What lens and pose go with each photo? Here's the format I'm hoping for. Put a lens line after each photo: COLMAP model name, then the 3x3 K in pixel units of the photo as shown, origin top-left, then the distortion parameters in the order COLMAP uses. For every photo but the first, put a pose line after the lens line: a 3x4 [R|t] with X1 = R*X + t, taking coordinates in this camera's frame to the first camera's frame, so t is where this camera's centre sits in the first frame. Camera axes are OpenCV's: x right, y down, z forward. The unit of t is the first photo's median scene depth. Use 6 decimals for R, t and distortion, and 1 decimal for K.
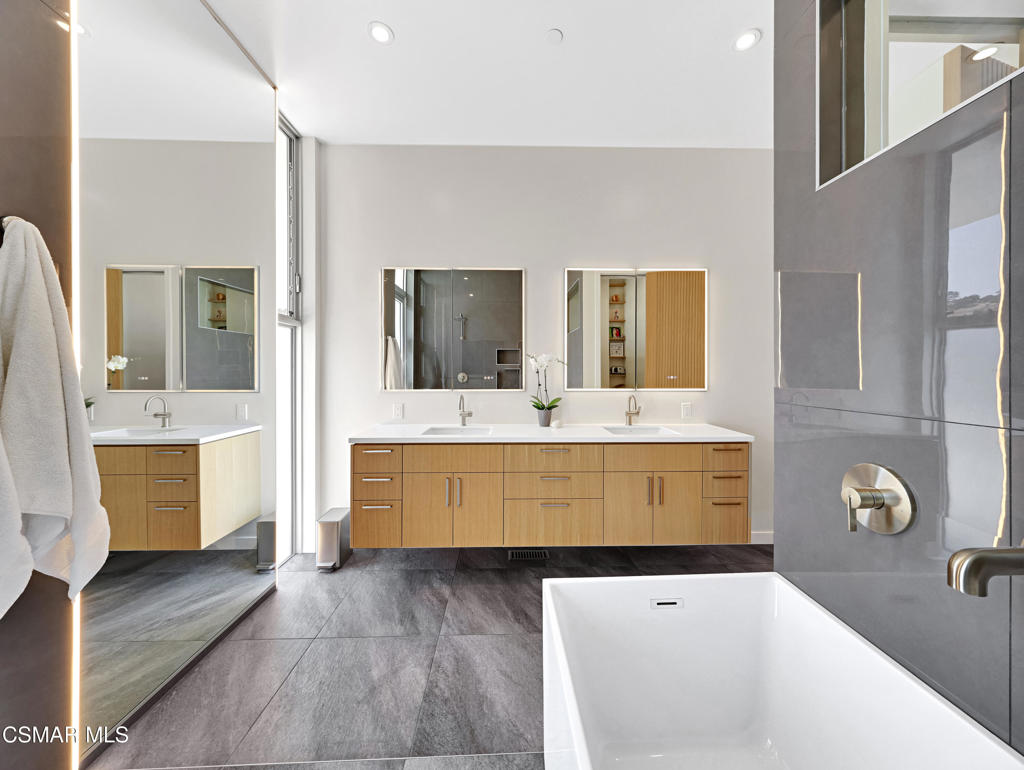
lens RADIAL K [[359.7, 0, 512.8], [0, 359.7, 367.6], [0, 0, 1]] dist [-0.002869, -0.000305]
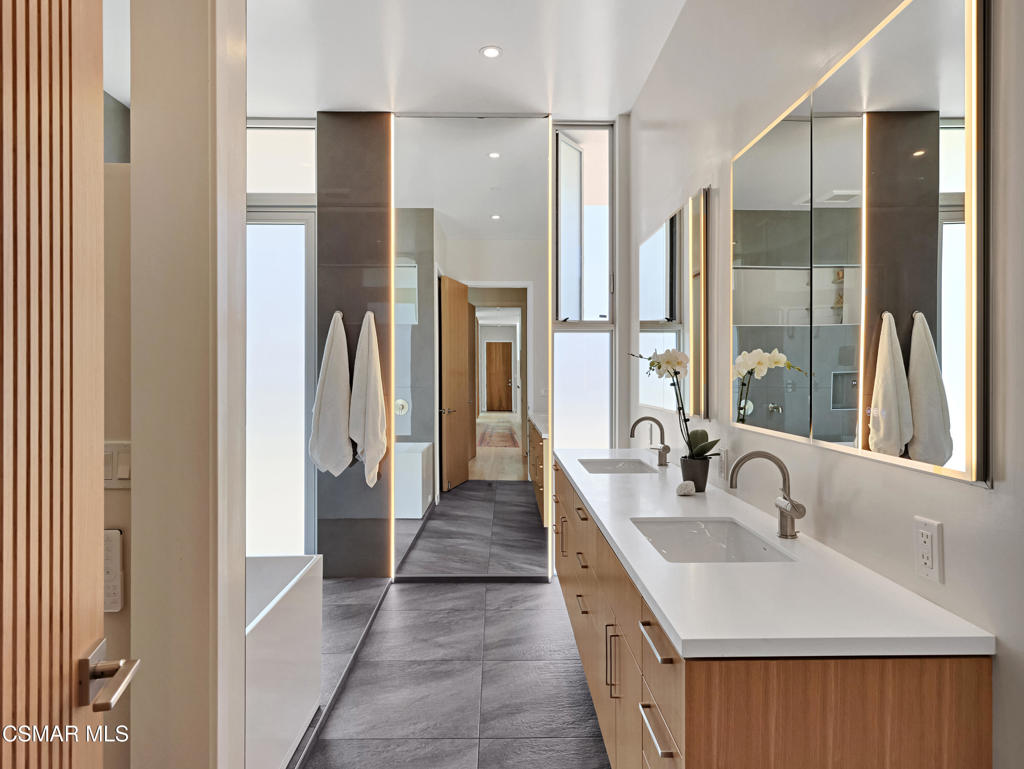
lens RADIAL K [[602.9, 0, 510.7], [0, 602.9, 379.1], [0, 0, 1]] dist [-0.006594, 0.000425]
pose [[0.001303, 0.010510, -0.999944, 1.097915], [0.005263, 0.999931, 0.010516, -0.007047], [0.999985, -0.005277, 0.001248, 0.862231]]
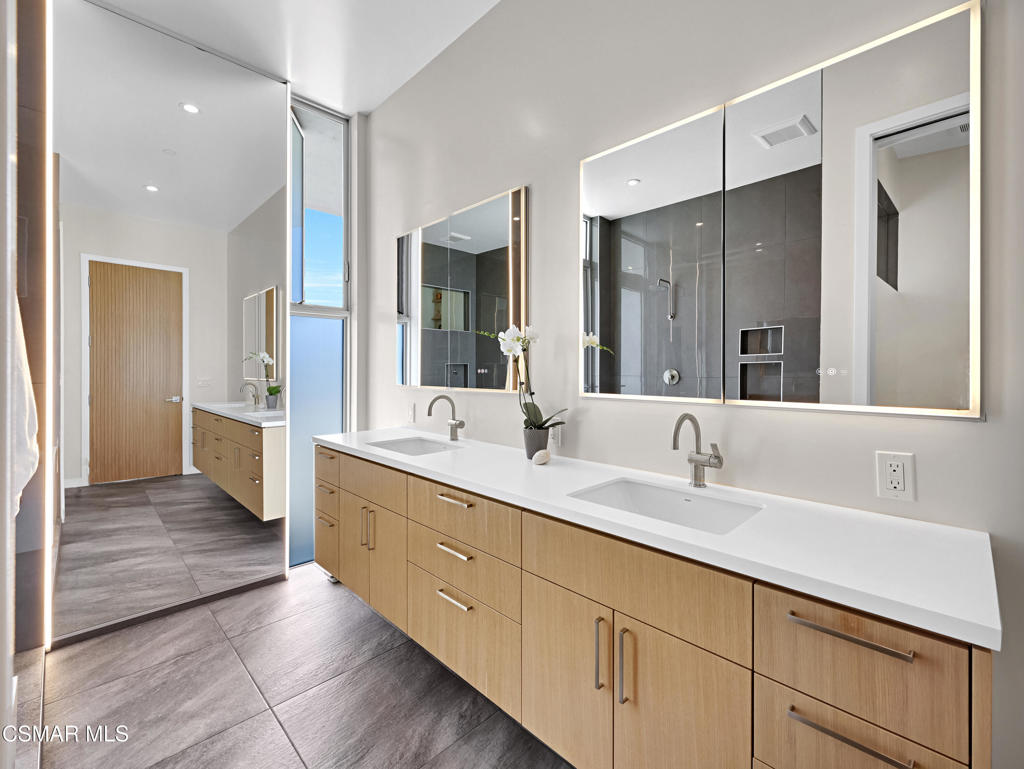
lens RADIAL K [[449.0, 0, 507.5], [0, 449.0, 368.7], [0, 0, 1]] dist [0.002398, -0.000229]
pose [[0.683672, 0.000850, -0.729788, 0.660929], [0.001871, 0.999994, 0.002917, 0.025951], [0.729787, -0.003360, 0.683667, 0.578372]]
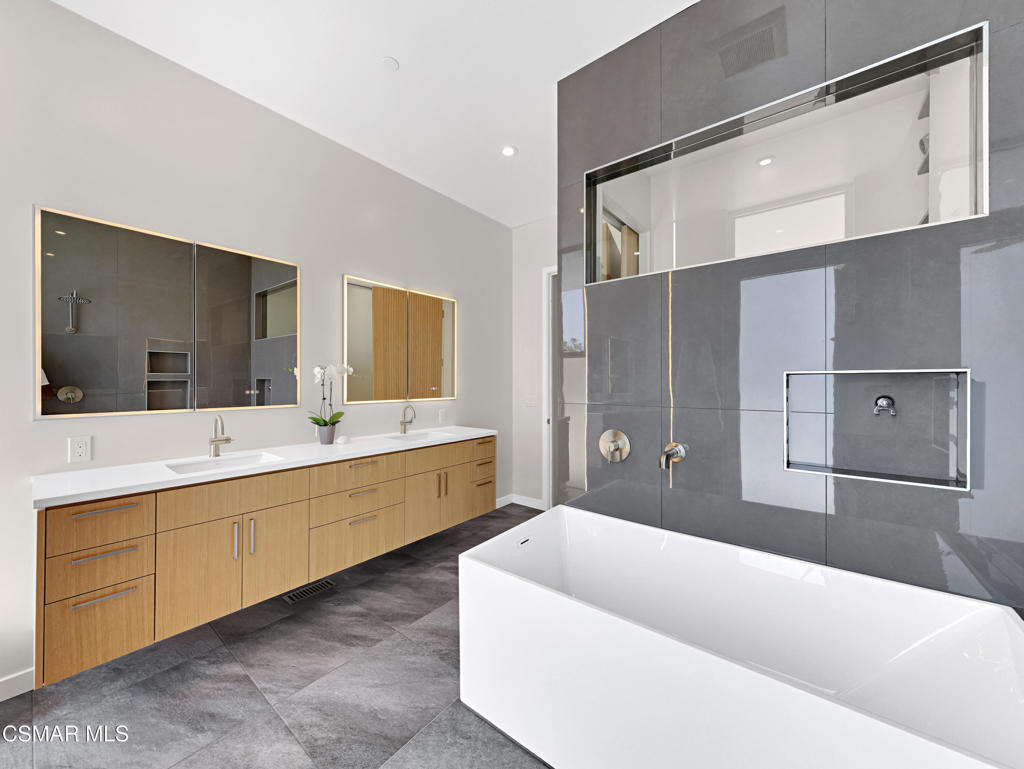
lens RADIAL K [[383.9, 0, 513.5], [0, 383.9, 378.2], [0, 0, 1]] dist [-0.009520, 0.000499]
pose [[0.636469, 0.007469, 0.771266, -0.423956], [-0.005281, 0.999972, -0.005325, -0.001060], [-0.771285, -0.000684, 0.636490, 0.018906]]
